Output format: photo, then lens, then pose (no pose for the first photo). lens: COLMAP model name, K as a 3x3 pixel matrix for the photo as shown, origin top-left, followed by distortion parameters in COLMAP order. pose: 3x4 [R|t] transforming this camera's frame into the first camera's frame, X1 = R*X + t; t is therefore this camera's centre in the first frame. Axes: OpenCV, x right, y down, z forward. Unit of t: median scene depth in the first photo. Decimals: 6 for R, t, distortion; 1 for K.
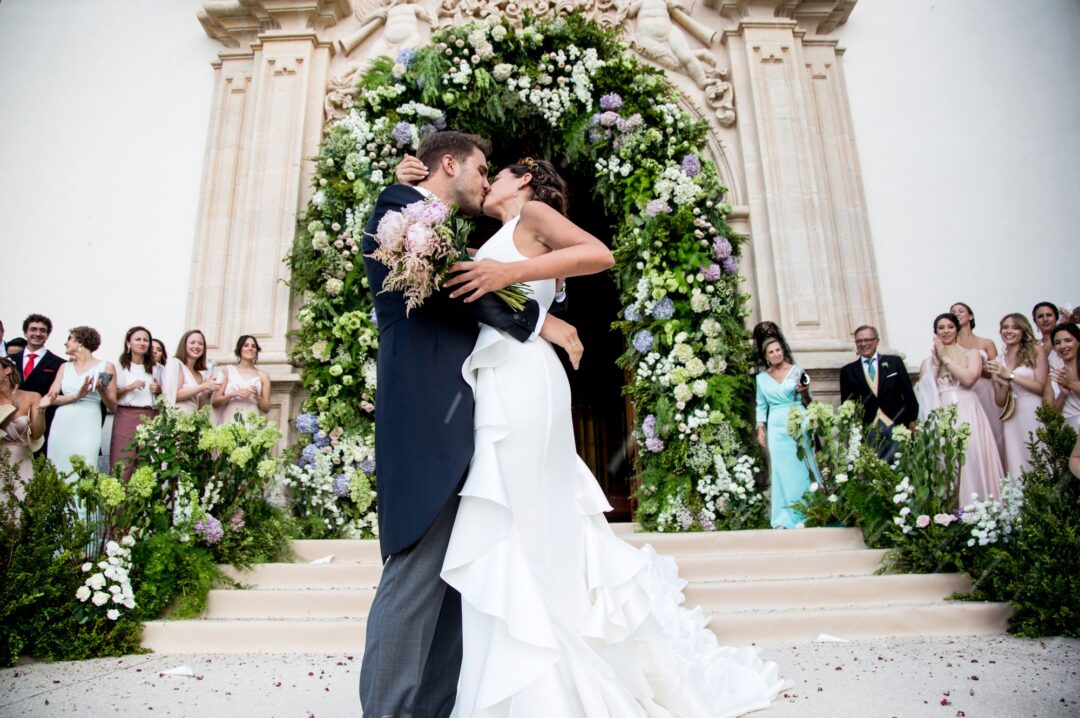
lens RADIAL K [[751.7, 0, 537.1], [0, 751.7, 355.3], [0, 0, 1]] dist [-0.122766, 0.070244]
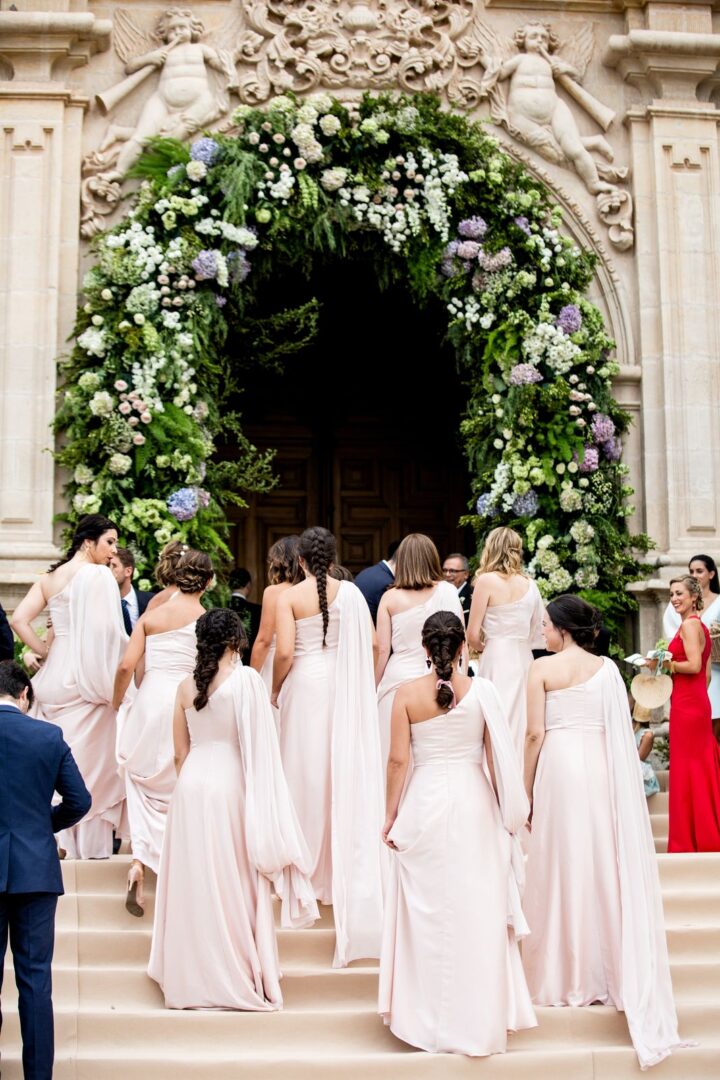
lens RADIAL K [[2109.9, 0, 360.0], [0, 2109.9, 540.0], [0, 0, 1]] dist [-0.218388, -0.315491]
pose [[0.994562, 0.032613, 0.098904, -0.223992], [-0.041452, 0.995197, 0.088681, -0.209527], [-0.095537, -0.092299, 0.991138, -1.192787]]
